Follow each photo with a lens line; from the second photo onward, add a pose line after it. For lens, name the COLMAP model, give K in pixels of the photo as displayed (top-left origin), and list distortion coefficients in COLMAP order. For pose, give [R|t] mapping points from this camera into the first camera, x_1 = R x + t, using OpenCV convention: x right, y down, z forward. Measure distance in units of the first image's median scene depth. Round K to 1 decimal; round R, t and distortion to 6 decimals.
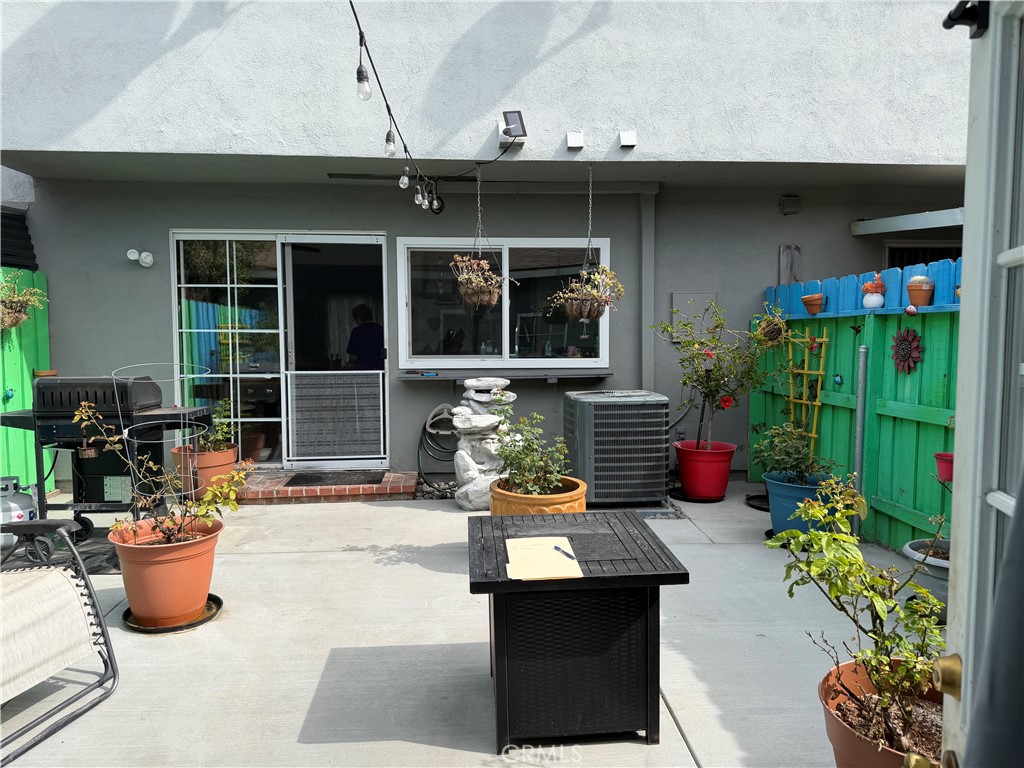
lens RADIAL K [[715.0, 0, 512.8], [0, 715.0, 389.6], [0, 0, 1]] dist [0.038269, -0.042156]
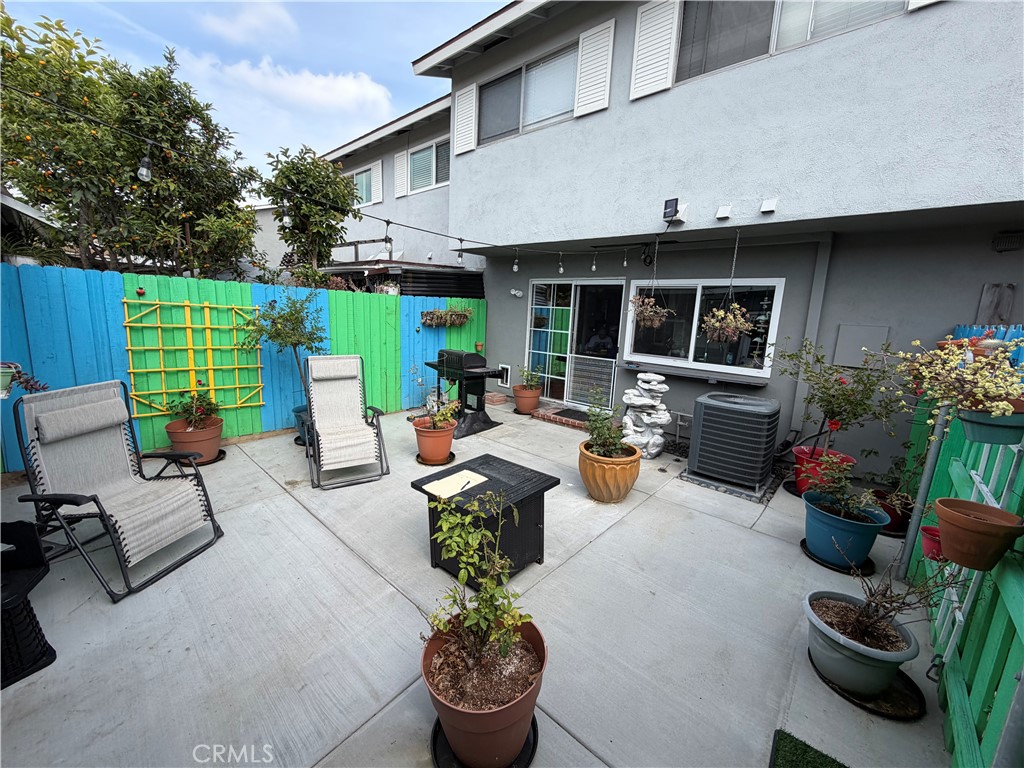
lens RADIAL K [[407.4, 0, 504.9], [0, 407.4, 384.0], [0, 0, 1]] dist [0.001766, -0.000420]
pose [[0.701196, 0.161686, -0.694393, 0.359140], [-0.101037, 0.986652, 0.127709, -0.075991], [0.705773, -0.019390, 0.708173, 0.140027]]
